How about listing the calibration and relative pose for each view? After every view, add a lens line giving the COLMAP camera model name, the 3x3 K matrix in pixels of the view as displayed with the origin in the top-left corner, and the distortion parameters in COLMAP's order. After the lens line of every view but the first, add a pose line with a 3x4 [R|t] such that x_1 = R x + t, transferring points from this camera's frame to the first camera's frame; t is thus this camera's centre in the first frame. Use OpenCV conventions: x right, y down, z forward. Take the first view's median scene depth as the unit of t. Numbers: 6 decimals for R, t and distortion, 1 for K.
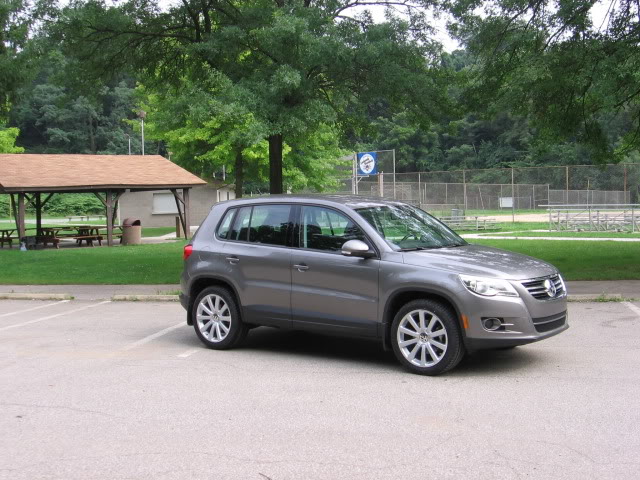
lens RADIAL K [[850.1, 0, 333.1], [0, 850.1, 239.7], [0, 0, 1]] dist [-0.118547, -0.024848]
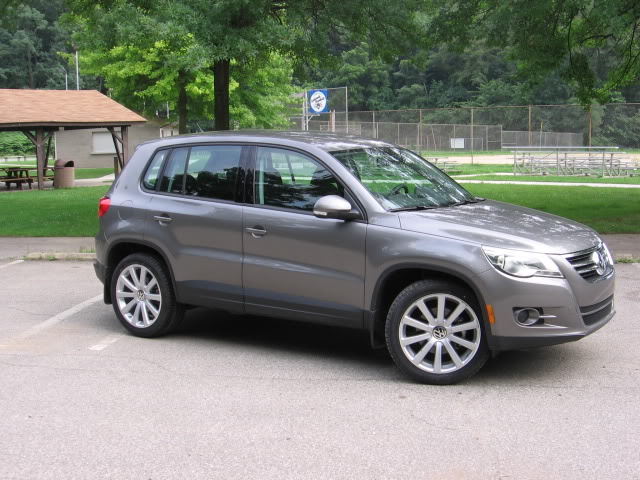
lens RADIAL K [[850.1, 0, 333.1], [0, 850.1, 239.7], [0, 0, 1]] dist [-0.118547, -0.024848]
pose [[0.998062, -0.000031, 0.062226, -0.009428], [-0.004344, 0.997525, 0.070178, -0.006705], [-0.062074, -0.070313, 0.995592, 0.154120]]
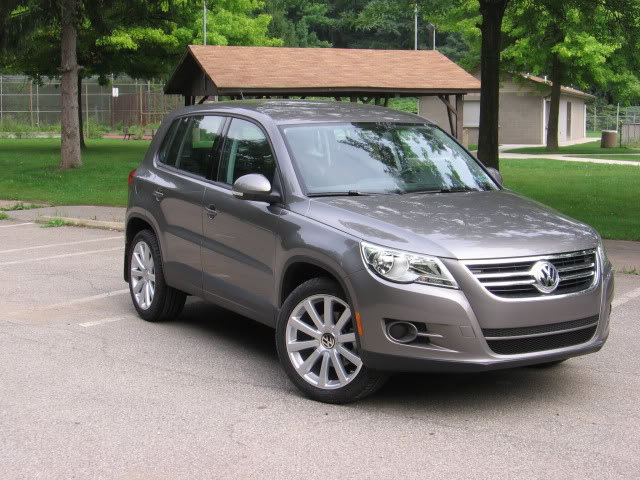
lens RADIAL K [[1060.3, 0, 320.0], [0, 1060.3, 240.0], [0, 0, 1]] dist [-0.118639, -0.044704]
pose [[0.919591, 0.072849, -0.386063, 0.204437], [-0.043562, 0.995506, 0.084086, -0.010327], [0.390454, -0.060507, 0.918632, 0.158433]]
